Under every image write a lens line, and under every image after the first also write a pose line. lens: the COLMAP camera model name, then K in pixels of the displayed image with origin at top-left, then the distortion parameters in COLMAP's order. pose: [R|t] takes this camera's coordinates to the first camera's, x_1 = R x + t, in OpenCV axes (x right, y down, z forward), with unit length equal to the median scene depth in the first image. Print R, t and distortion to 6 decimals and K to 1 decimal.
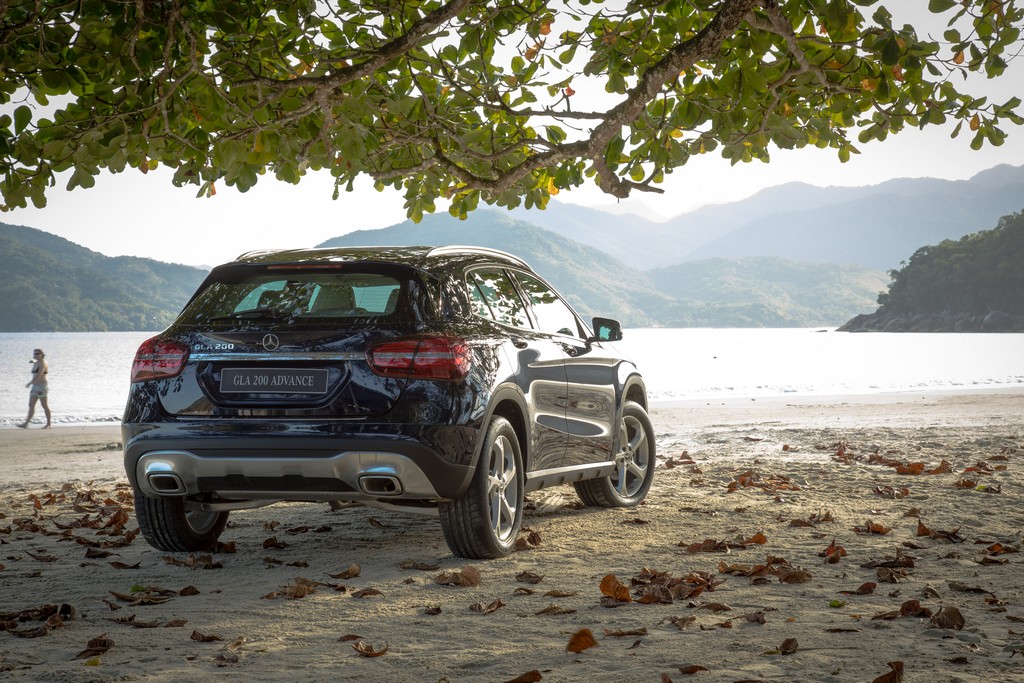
lens RADIAL K [[2038.5, 0, 512.0], [0, 2038.5, 341.5], [0, 0, 1]] dist [0.394560, 0.307466]
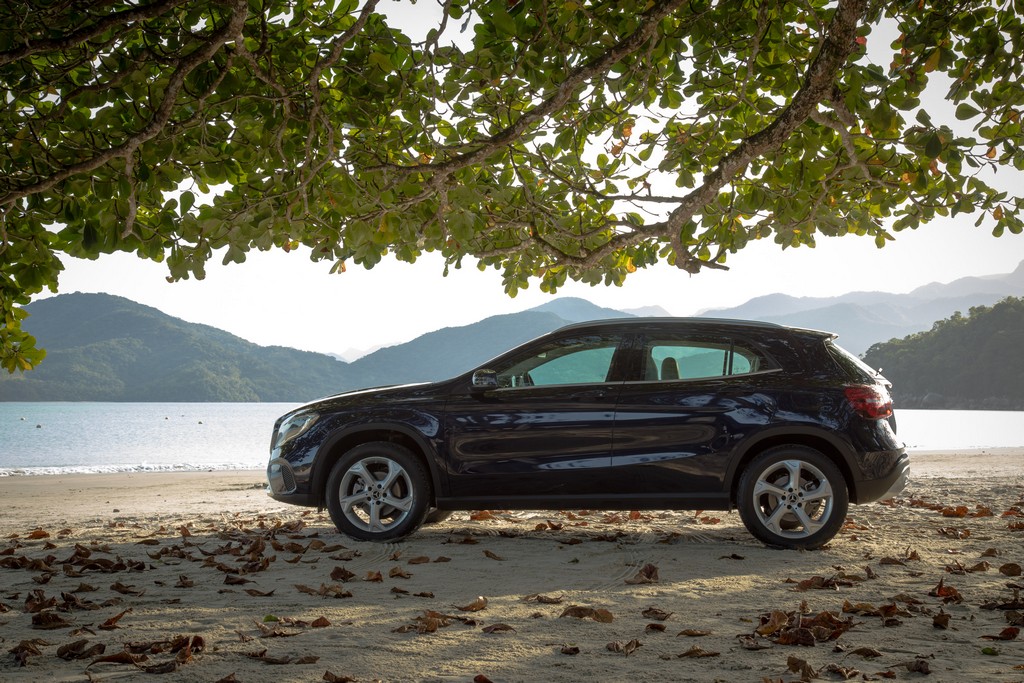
lens RADIAL K [[1474.0, 0, 512.0], [0, 1474.0, 341.5], [0, 0, 1]] dist [0.199280, 0.096275]
pose [[0.999623, 0.007556, -0.026381, -0.026802], [-0.008898, 0.998653, -0.051121, 0.012291], [0.025959, 0.051337, 0.998344, 0.162986]]
